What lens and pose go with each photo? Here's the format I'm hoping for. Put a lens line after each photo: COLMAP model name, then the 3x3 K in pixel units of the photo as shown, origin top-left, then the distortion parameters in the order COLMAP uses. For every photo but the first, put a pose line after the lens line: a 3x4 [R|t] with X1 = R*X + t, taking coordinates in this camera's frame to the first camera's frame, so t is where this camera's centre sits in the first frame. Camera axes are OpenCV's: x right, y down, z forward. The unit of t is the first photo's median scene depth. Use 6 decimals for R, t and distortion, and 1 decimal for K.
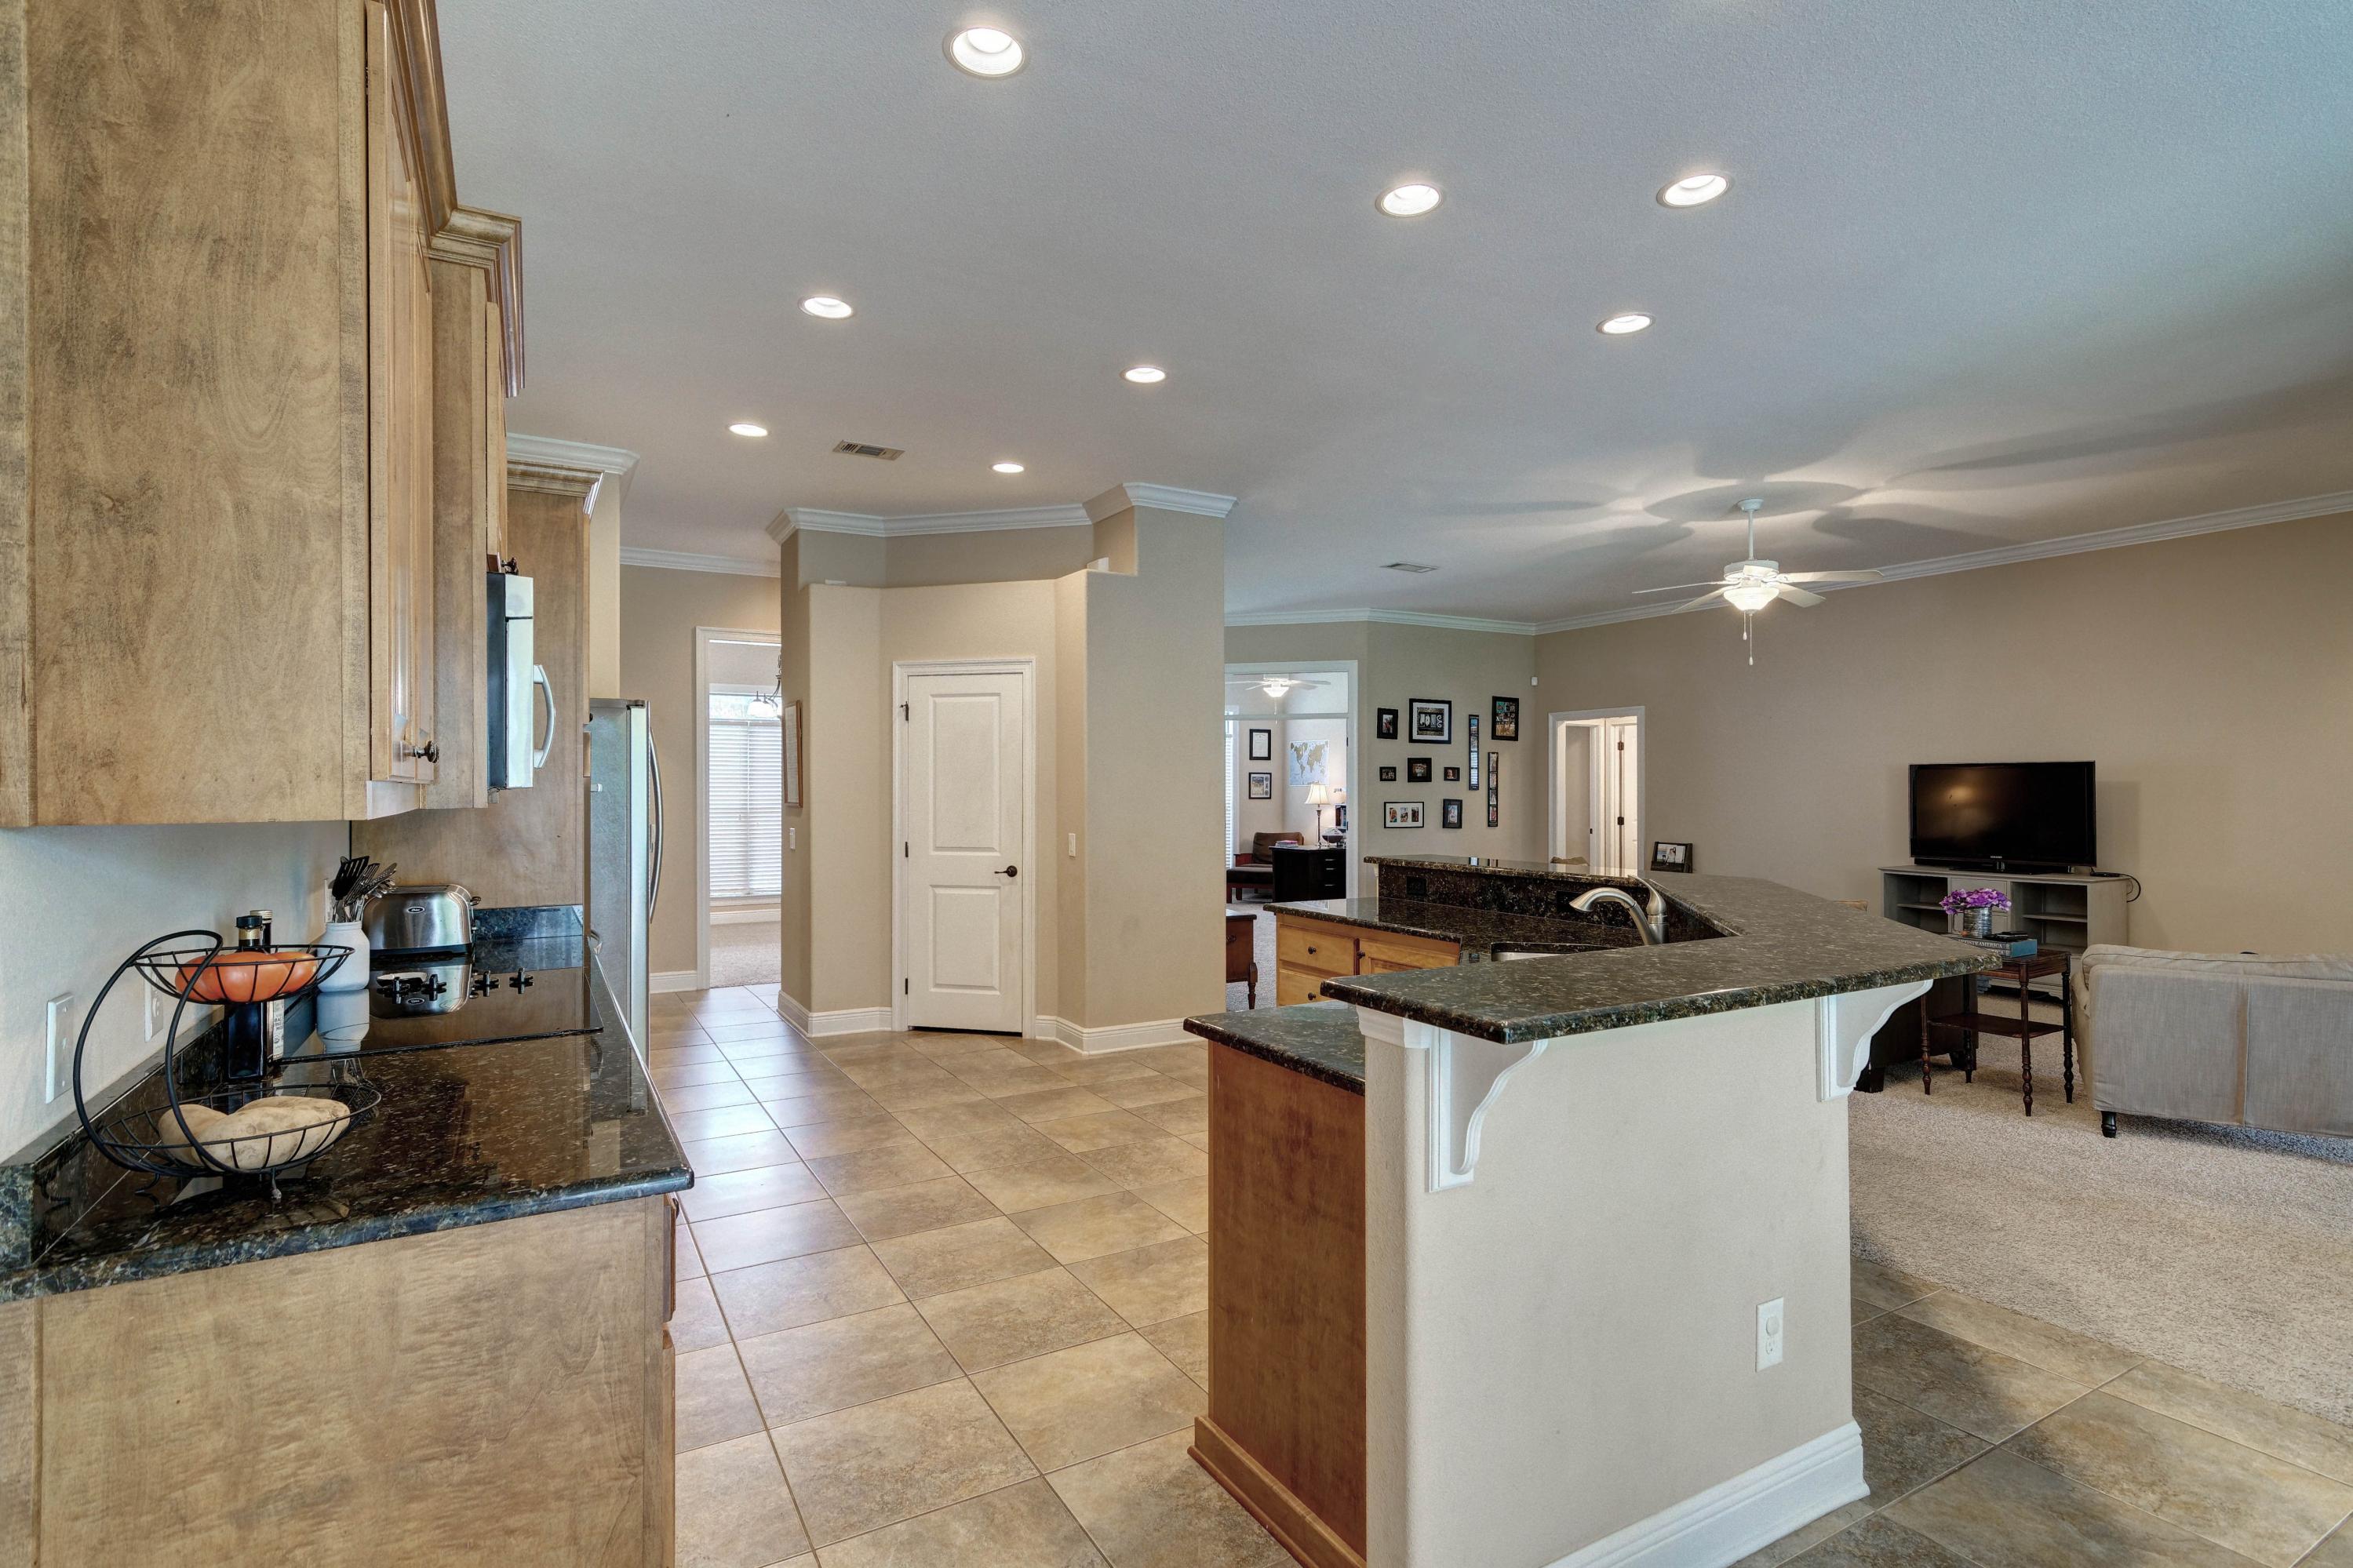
lens RADIAL K [[1139.4, 0, 1157.1], [0, 1139.4, 788.2], [0, 0, 1]] dist [0.005030, -0.000388]
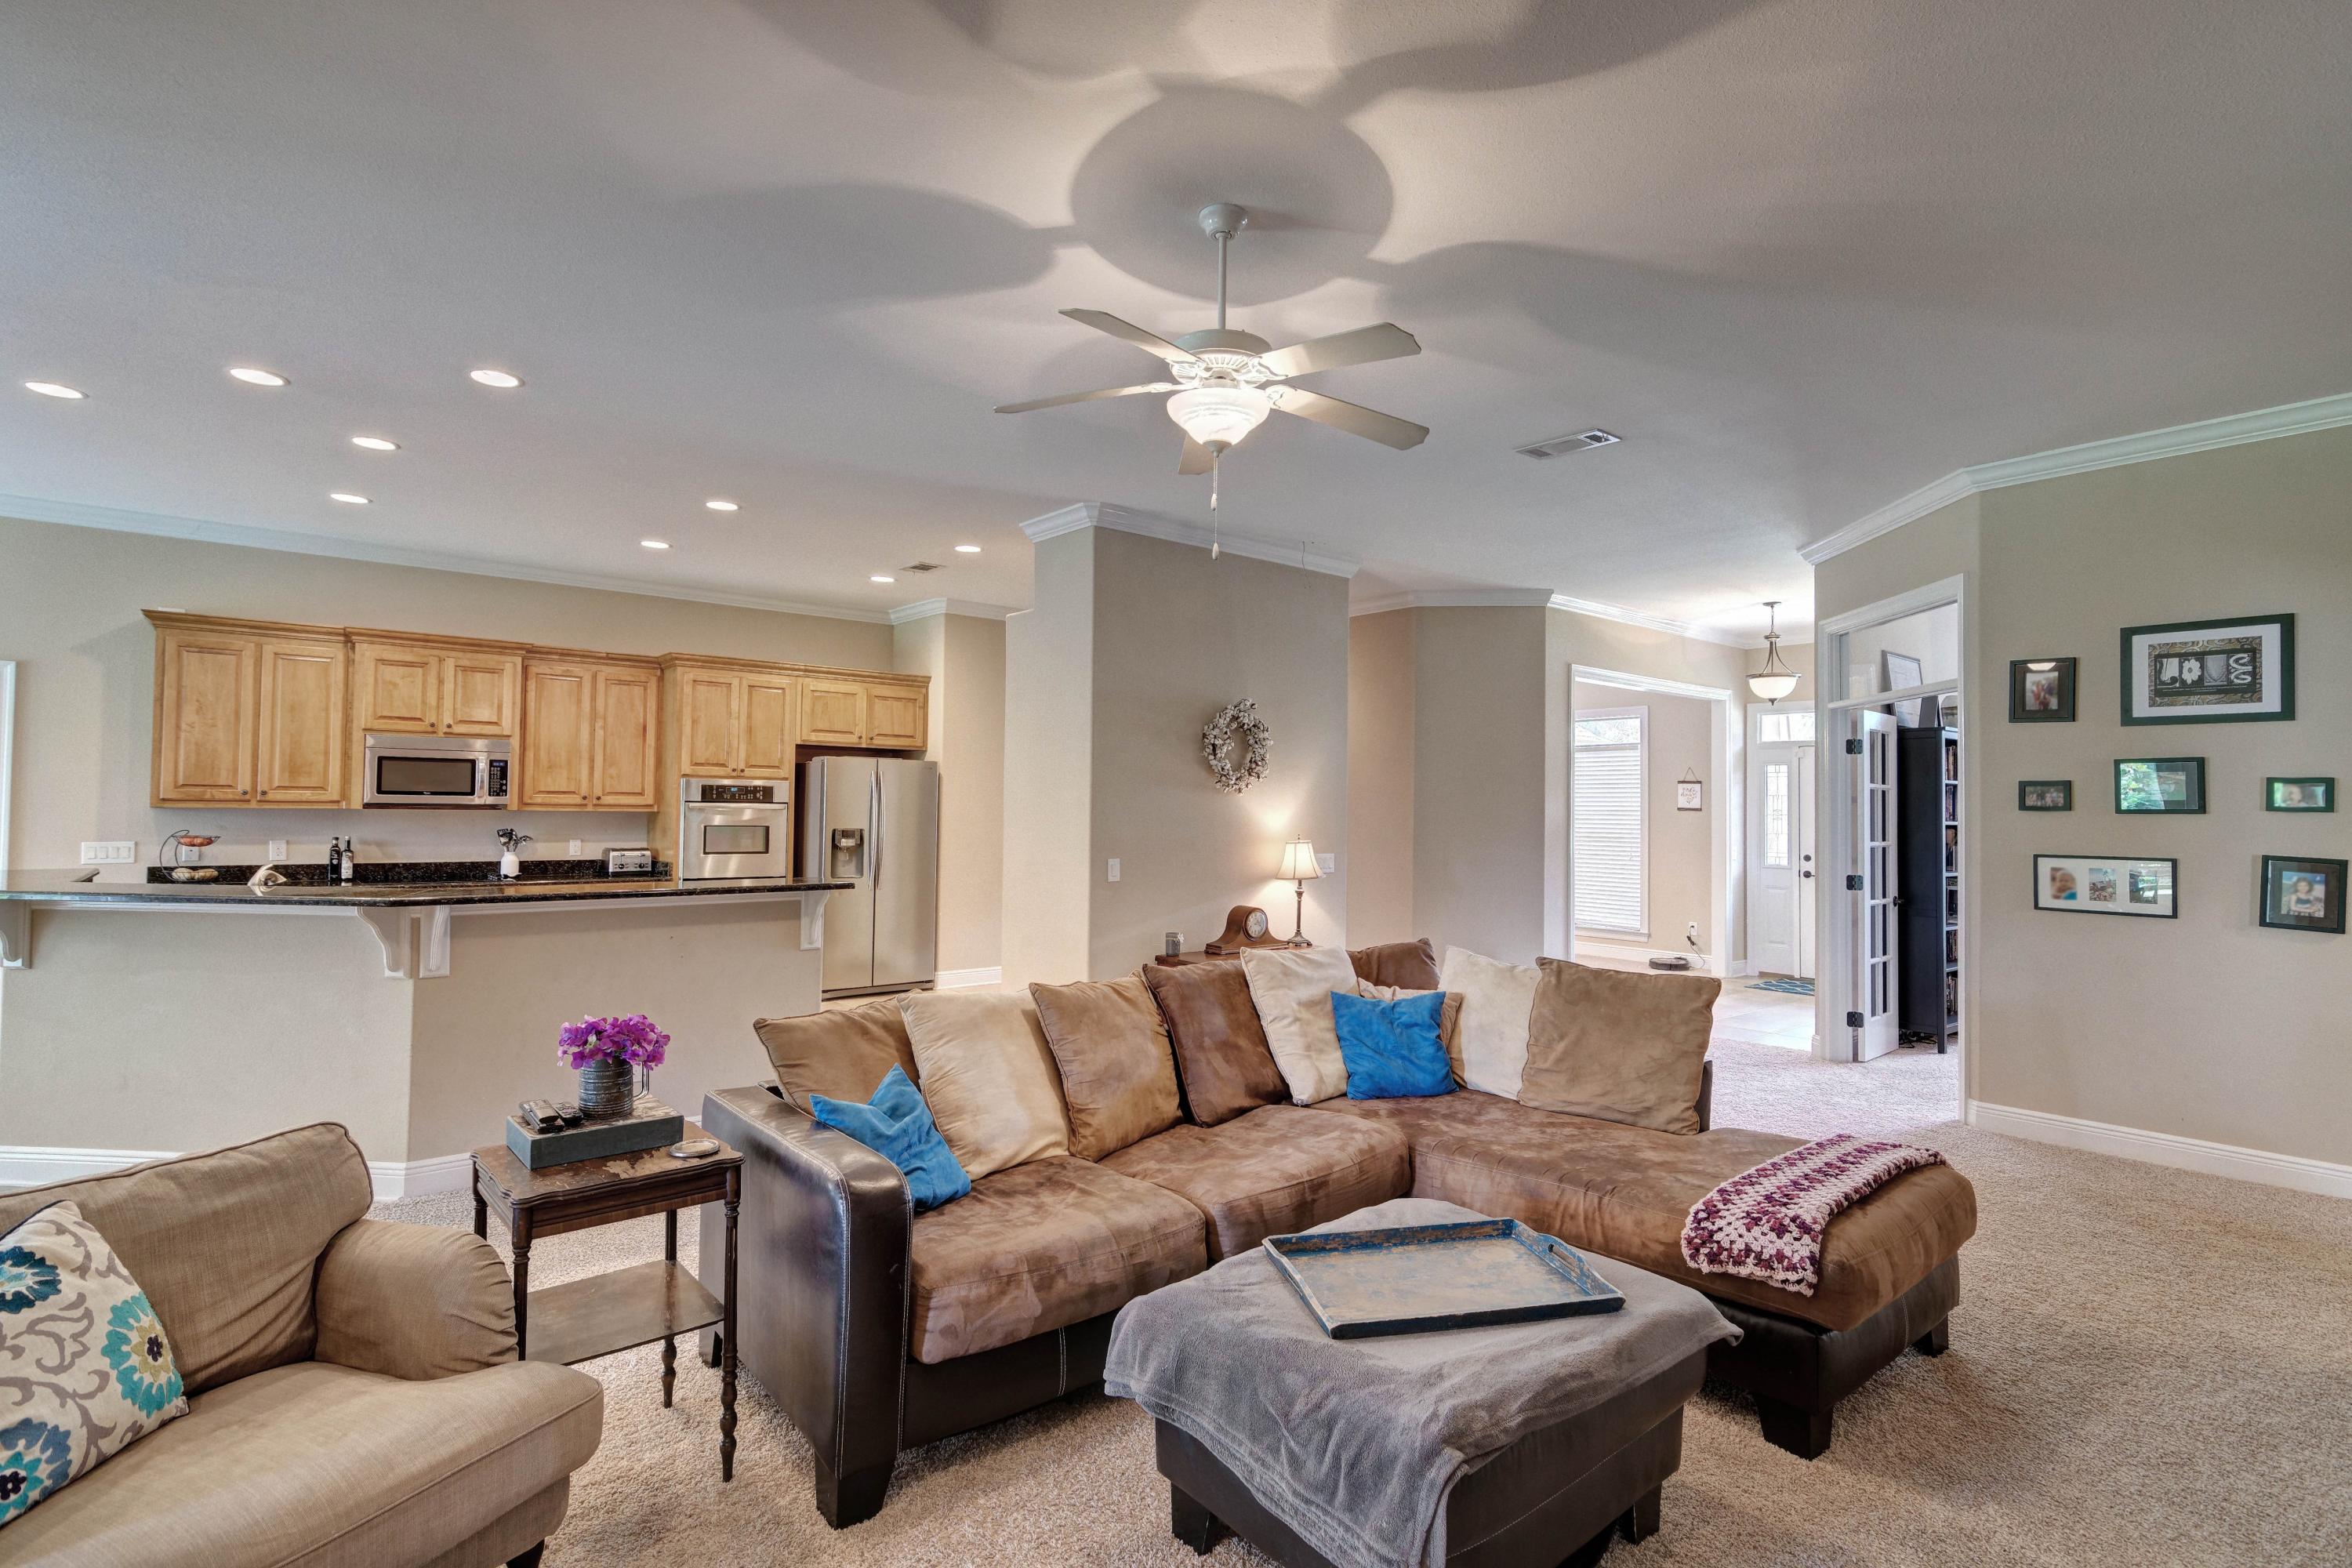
lens RADIAL K [[1130.2, 0, 1178.0], [0, 1130.2, 778.0], [0, 0, 1]] dist [0.003023, -0.000205]
pose [[0.167571, -0.024006, -0.985568, 0.613421], [-0.012020, 0.999579, -0.026391, -0.003275], [0.985787, 0.016269, 0.167211, 0.569724]]
